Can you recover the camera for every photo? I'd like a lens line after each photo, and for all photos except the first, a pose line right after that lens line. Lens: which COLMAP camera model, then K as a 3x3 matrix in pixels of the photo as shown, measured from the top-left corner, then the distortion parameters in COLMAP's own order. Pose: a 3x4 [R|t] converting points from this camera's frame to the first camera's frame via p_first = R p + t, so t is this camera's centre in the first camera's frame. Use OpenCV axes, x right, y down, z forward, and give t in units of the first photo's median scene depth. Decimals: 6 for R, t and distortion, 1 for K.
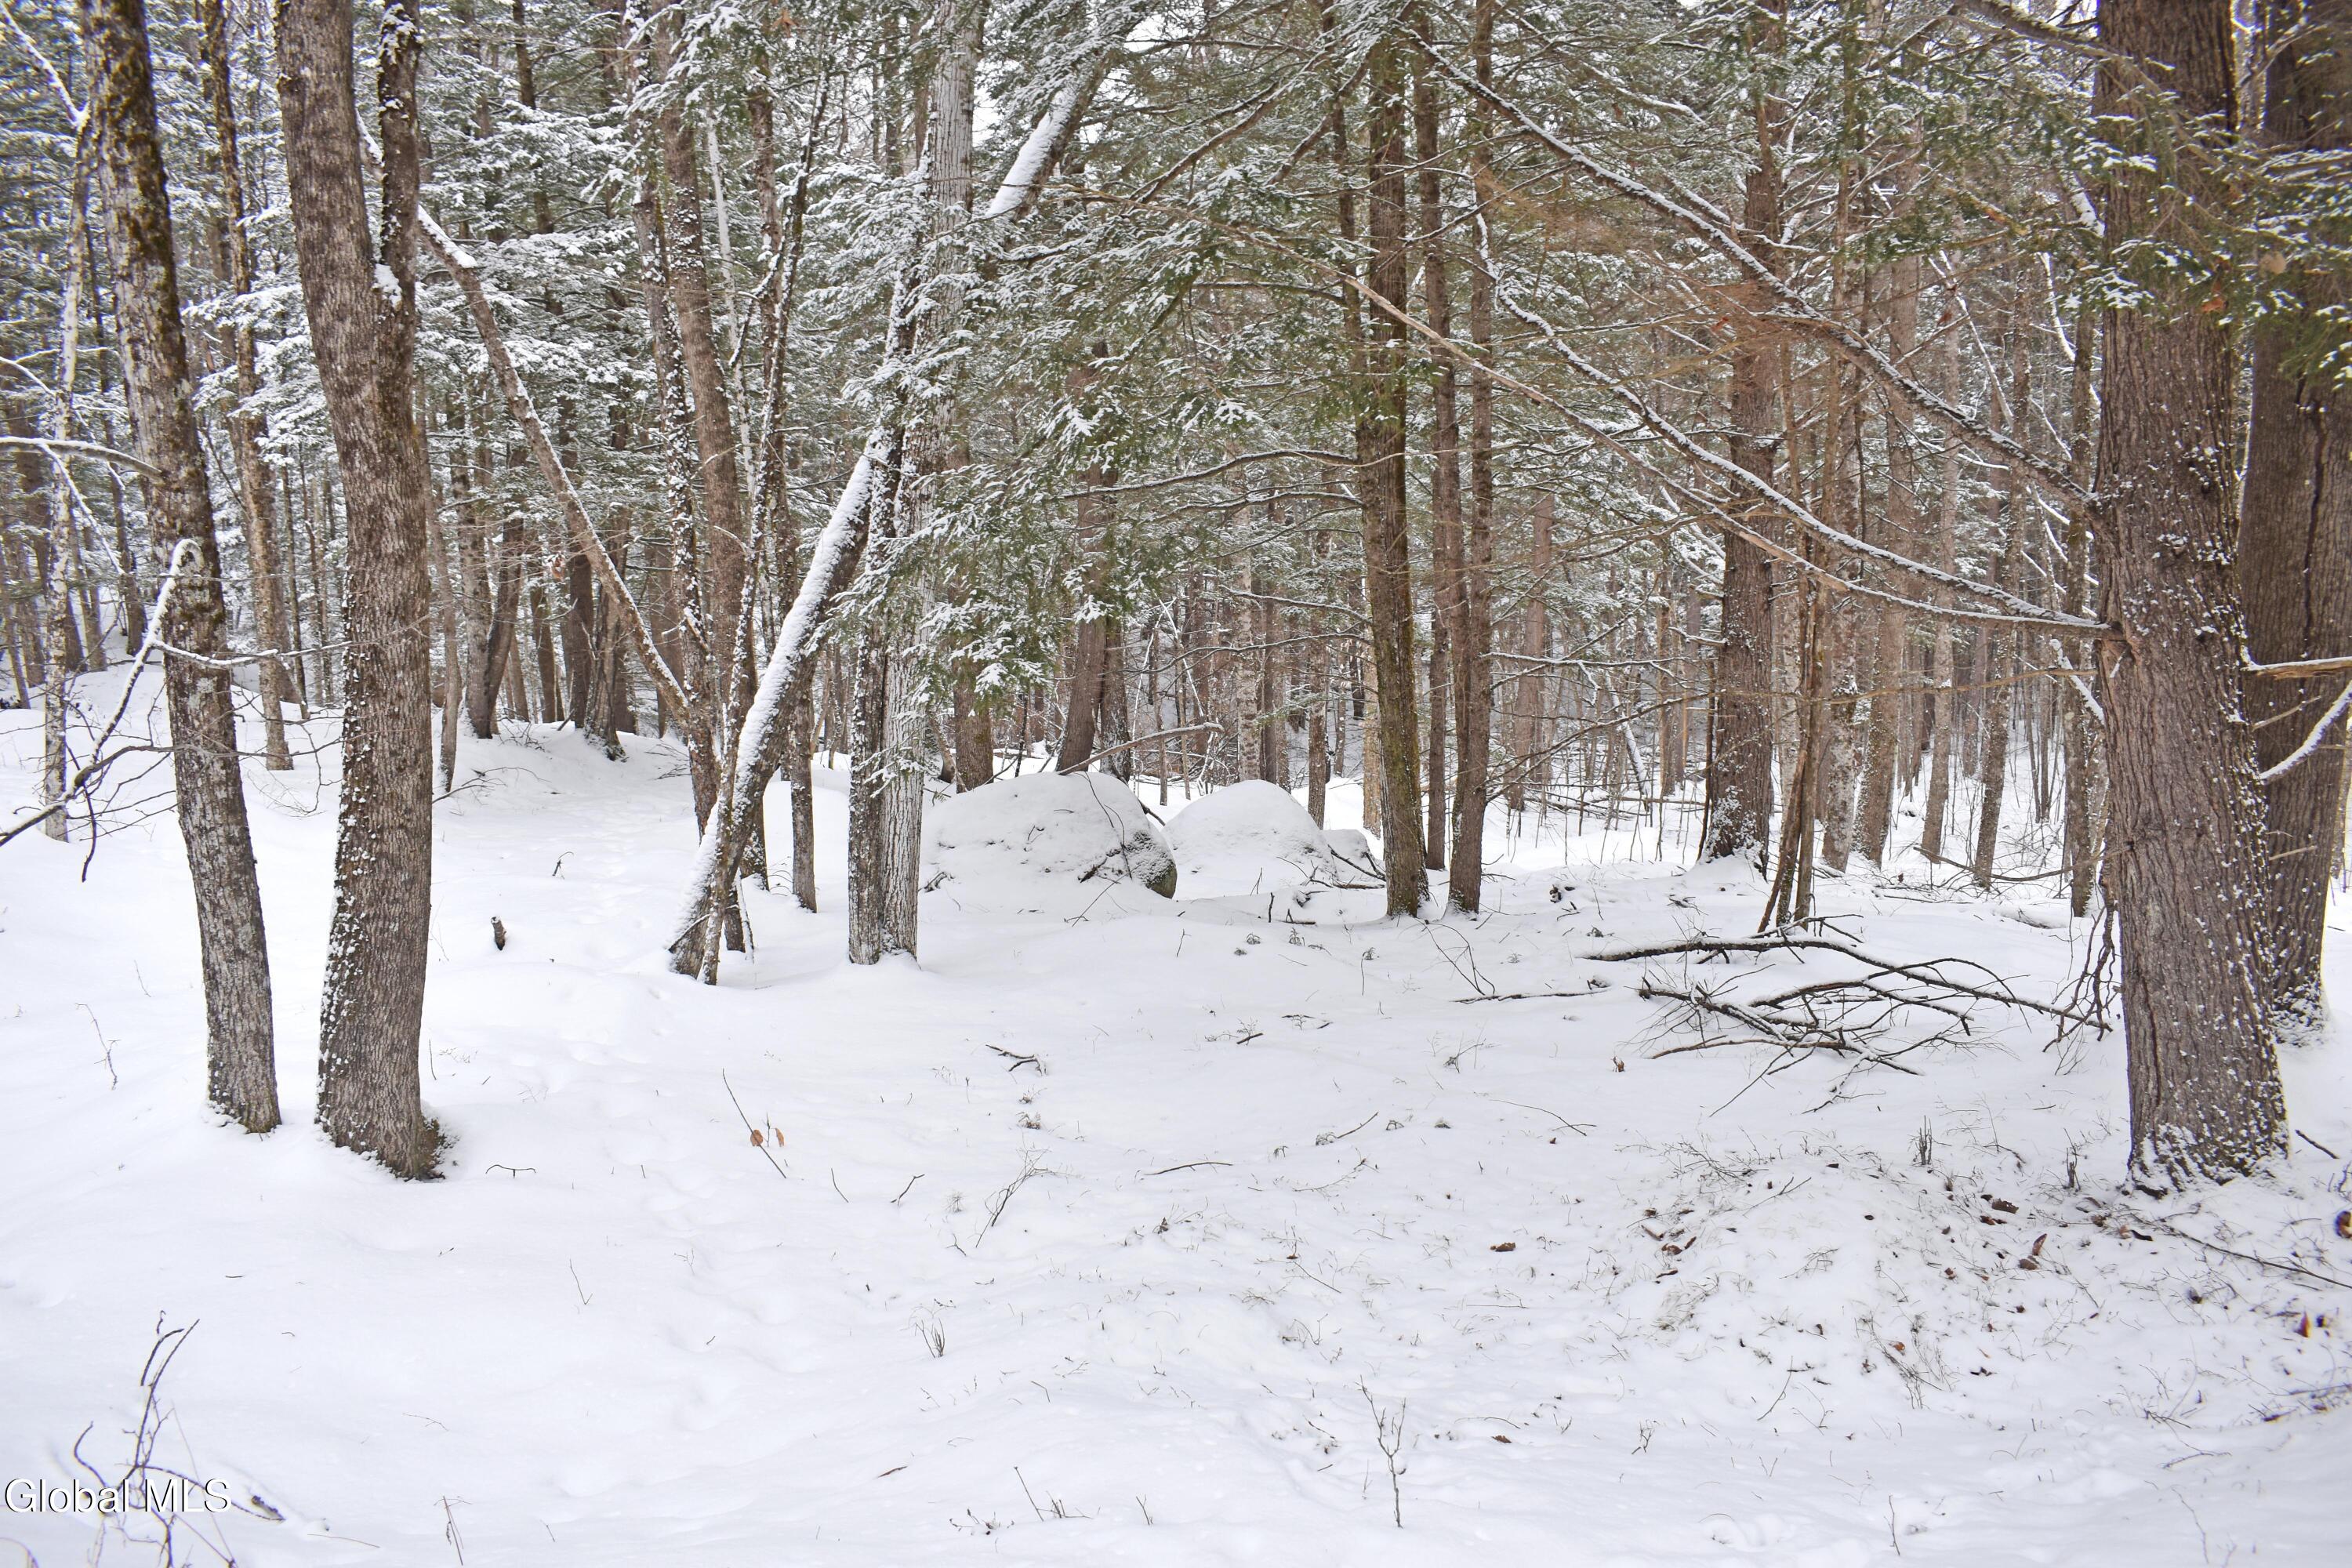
lens RADIAL K [[1840.2, 0, 1187.4], [0, 1840.2, 774.0], [0, 0, 1]] dist [-0.097799, 0.021053]
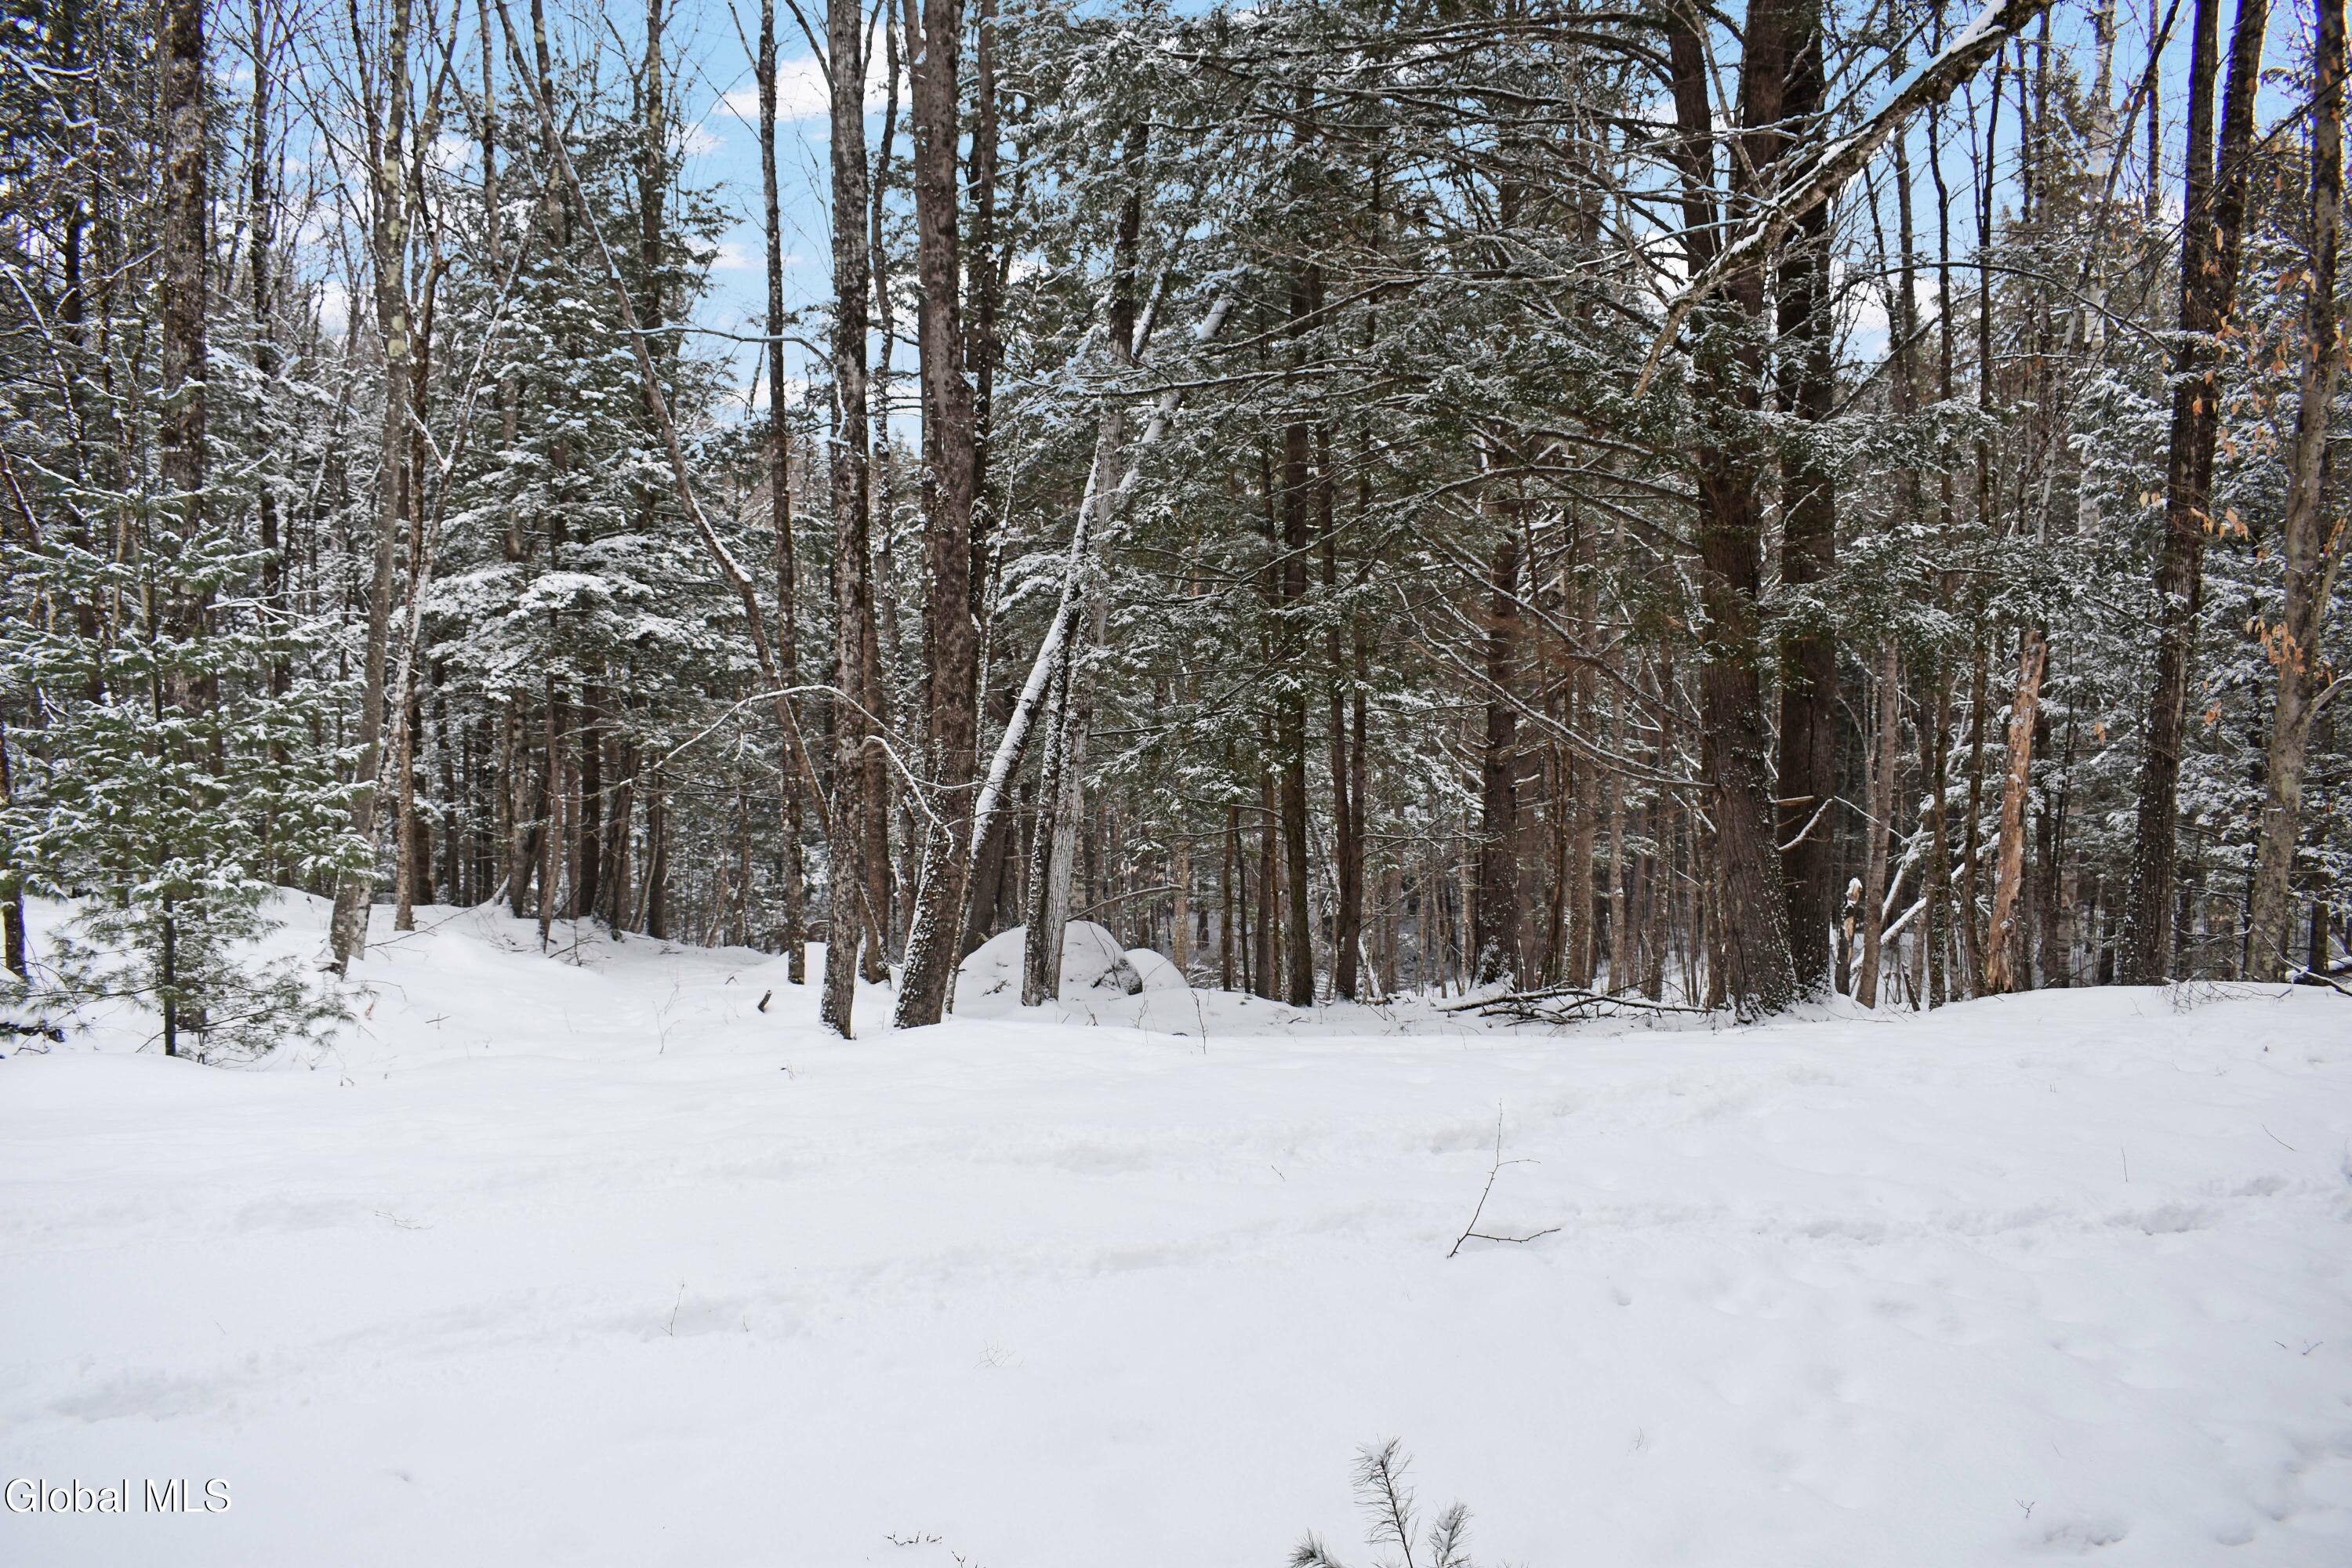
lens RADIAL K [[1840.2, 0, 1185.3], [0, 1840.2, 779.0], [0, 0, 1]] dist [-0.097799, 0.021053]
pose [[0.984872, 0.014159, 0.172706, -0.330307], [0.009685, 0.990601, -0.136439, 0.127863], [-0.173015, 0.136048, 0.975478, -0.686202]]
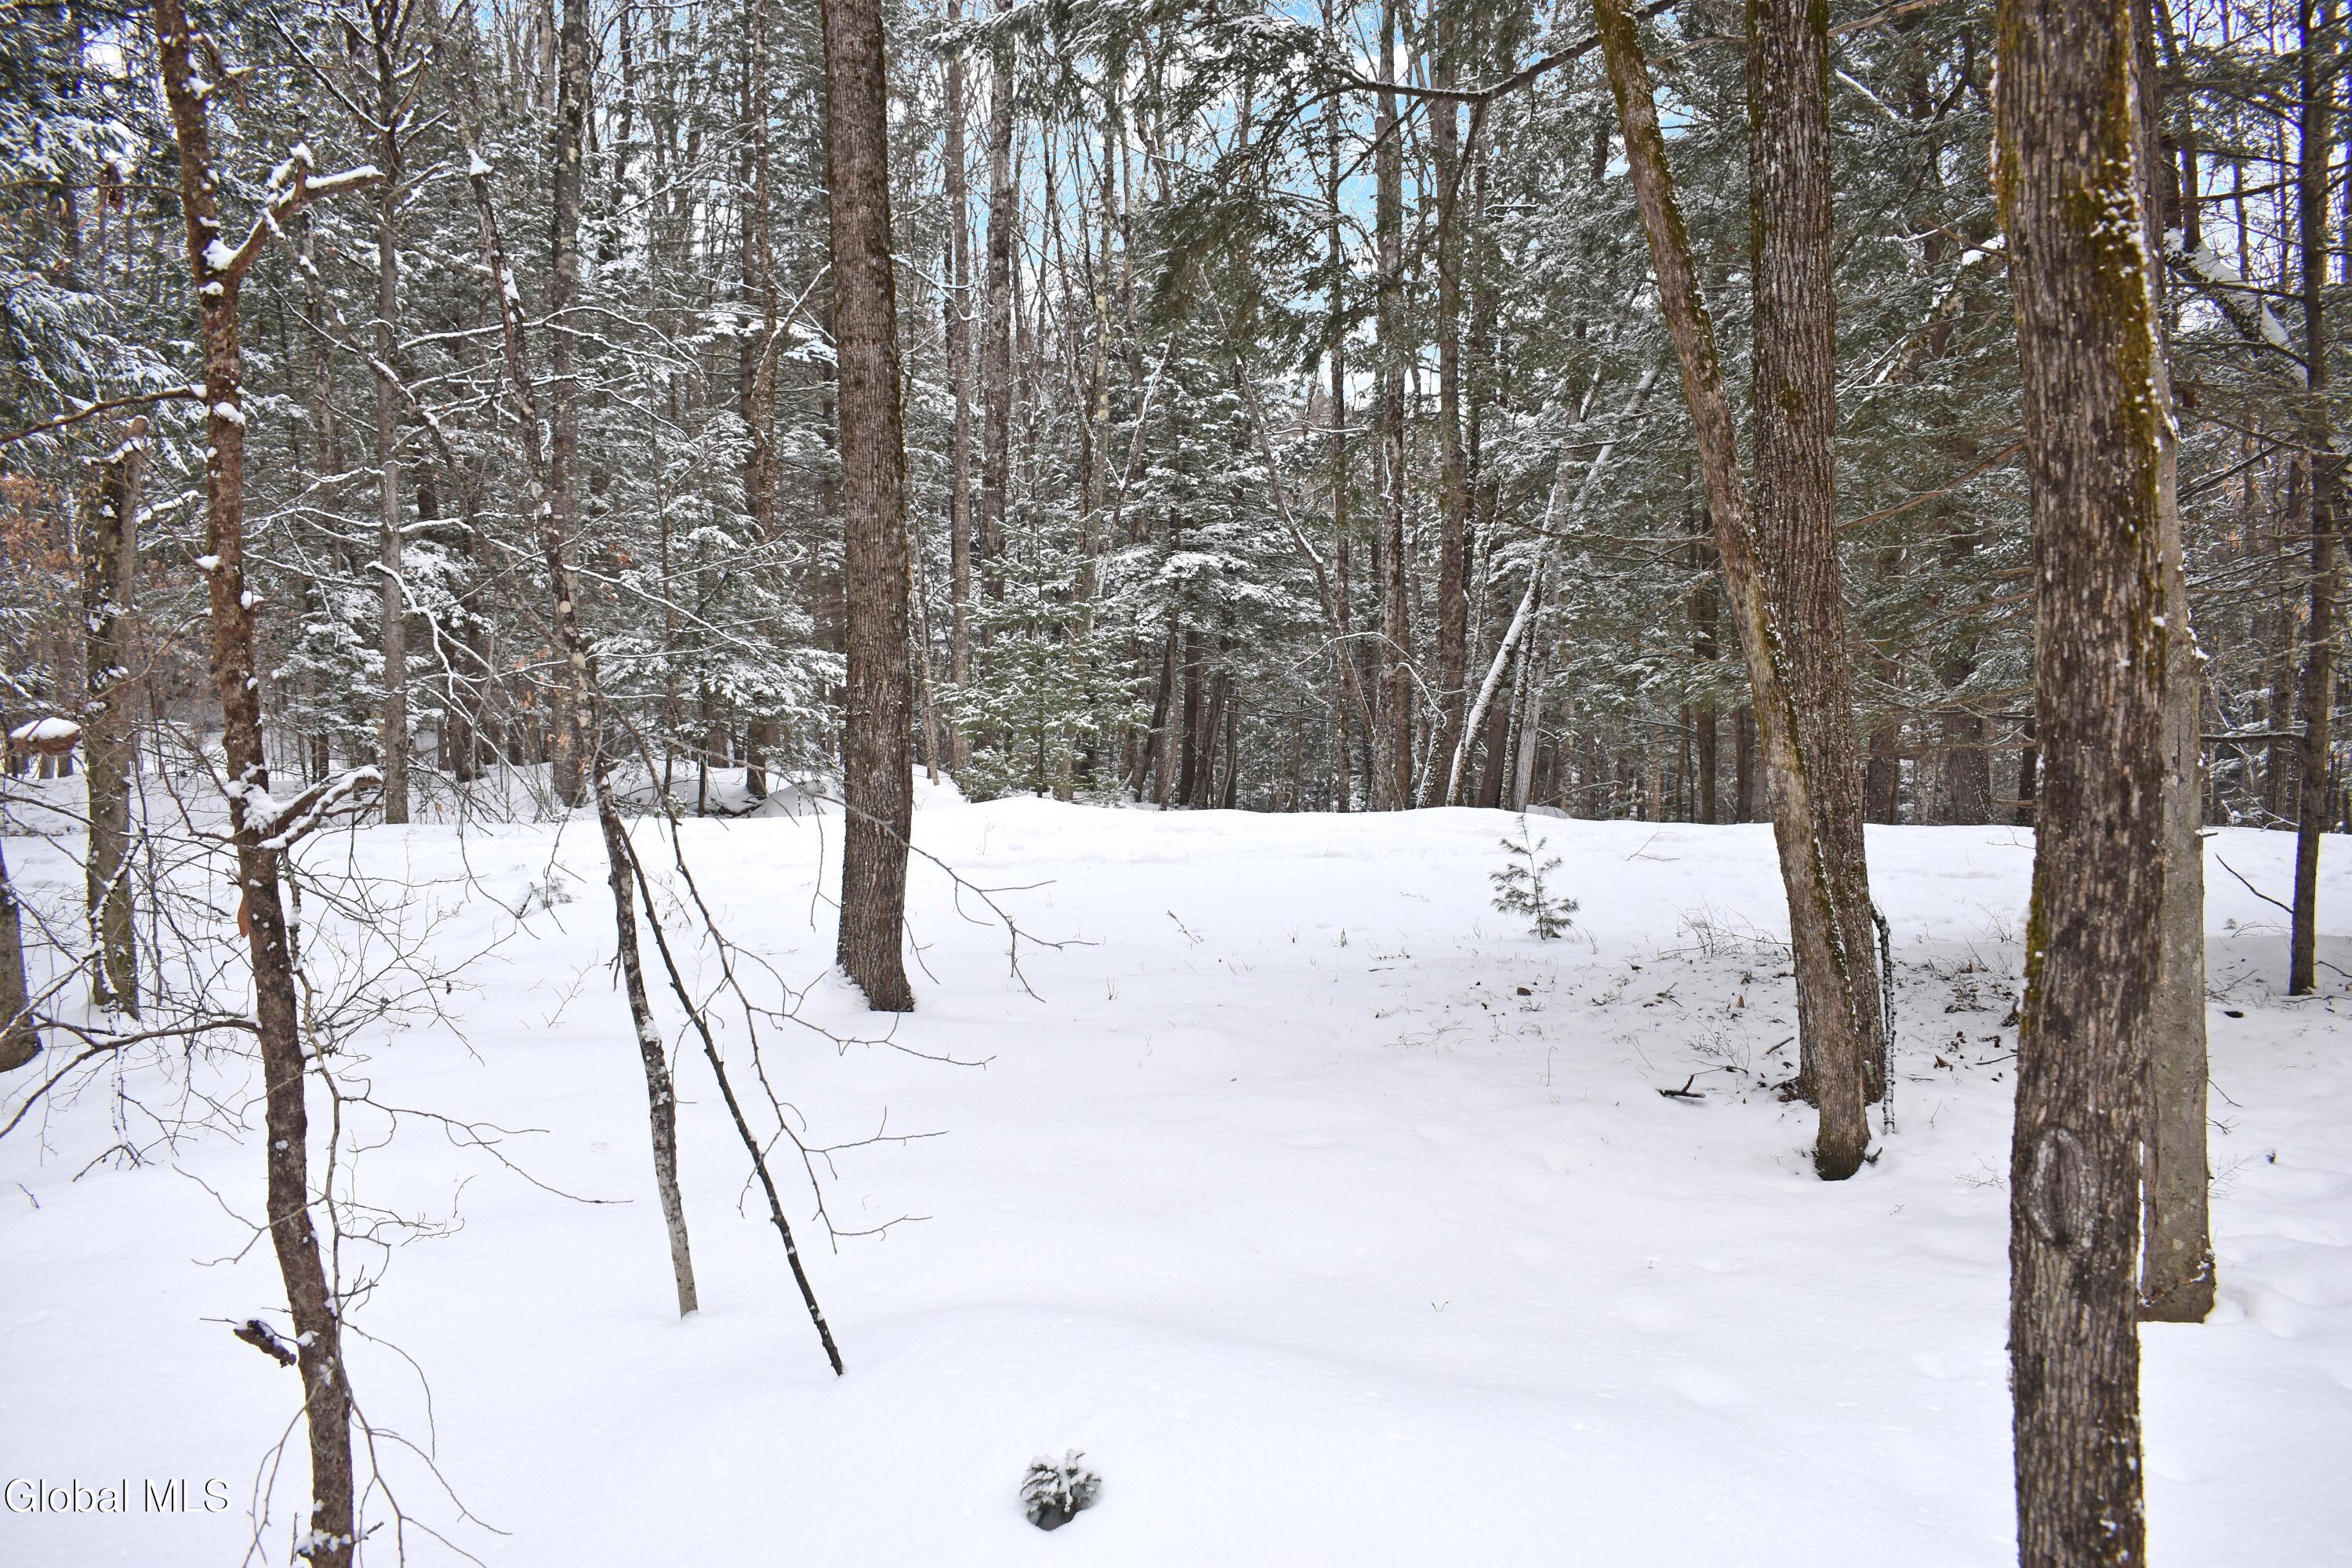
lens RADIAL K [[1840.2, 0, 1192.5], [0, 1840.2, 795.9], [0, 0, 1]] dist [-0.097799, 0.021053]
pose [[0.993550, 0.039409, -0.106326, -0.333911], [-0.049727, 0.994119, -0.096201, 0.292534], [0.101909, 0.100868, 0.989667, -1.524955]]
